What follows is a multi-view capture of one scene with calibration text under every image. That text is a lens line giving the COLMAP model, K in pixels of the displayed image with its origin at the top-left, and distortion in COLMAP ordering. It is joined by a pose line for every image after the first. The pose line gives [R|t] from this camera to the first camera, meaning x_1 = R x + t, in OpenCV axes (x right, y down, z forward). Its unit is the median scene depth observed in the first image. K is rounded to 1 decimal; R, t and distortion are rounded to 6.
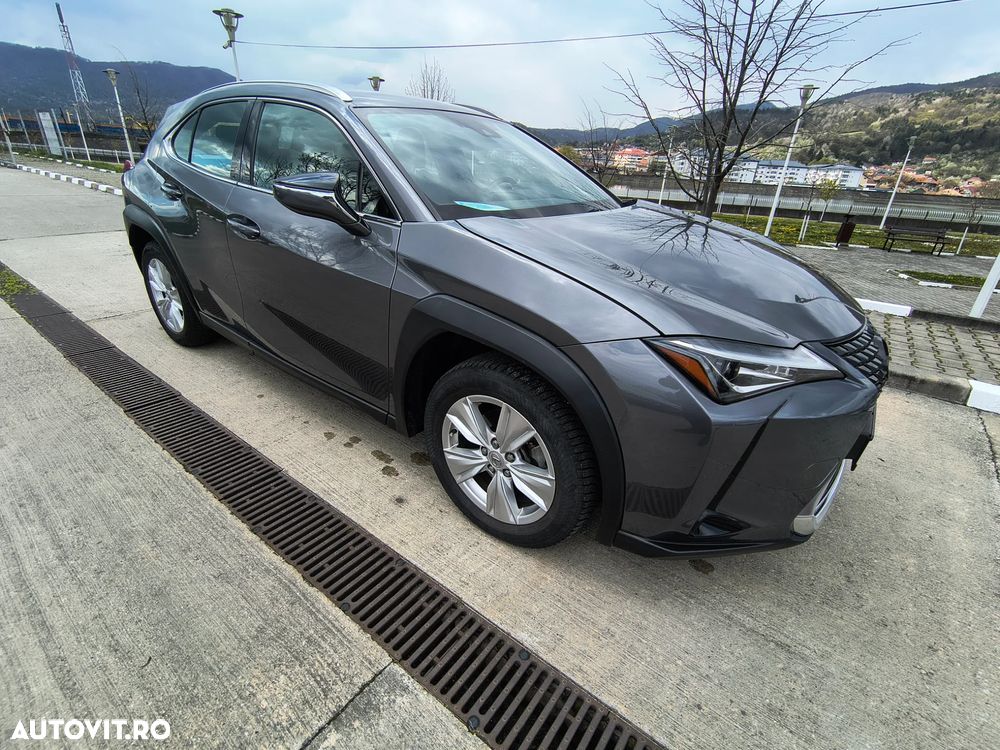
lens RADIAL K [[458.1, 0, 500.0], [0, 458.1, 375.0], [0, 0, 1]] dist [-0.000431, 0.000045]
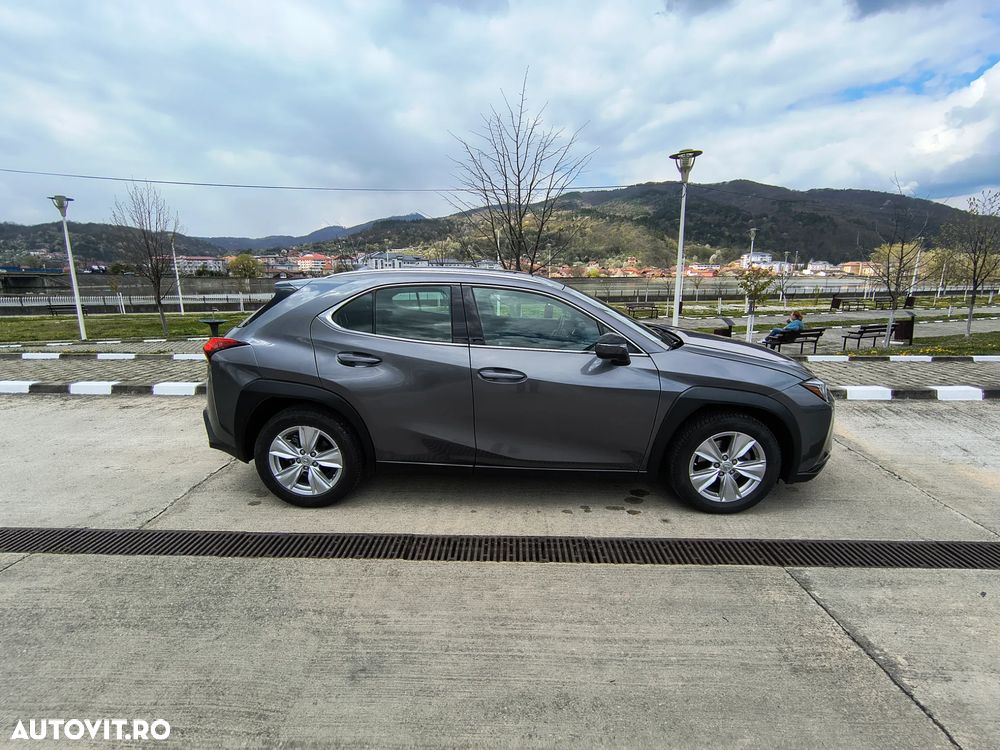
lens RADIAL K [[458.1, 0, 500.0], [0, 458.1, 375.0], [0, 0, 1]] dist [-0.000431, 0.000045]
pose [[0.814109, -0.179161, 0.552383, -1.420976], [0.285523, 0.951793, -0.112100, -0.184307], [-0.505670, 0.248979, 0.826019, -0.135772]]
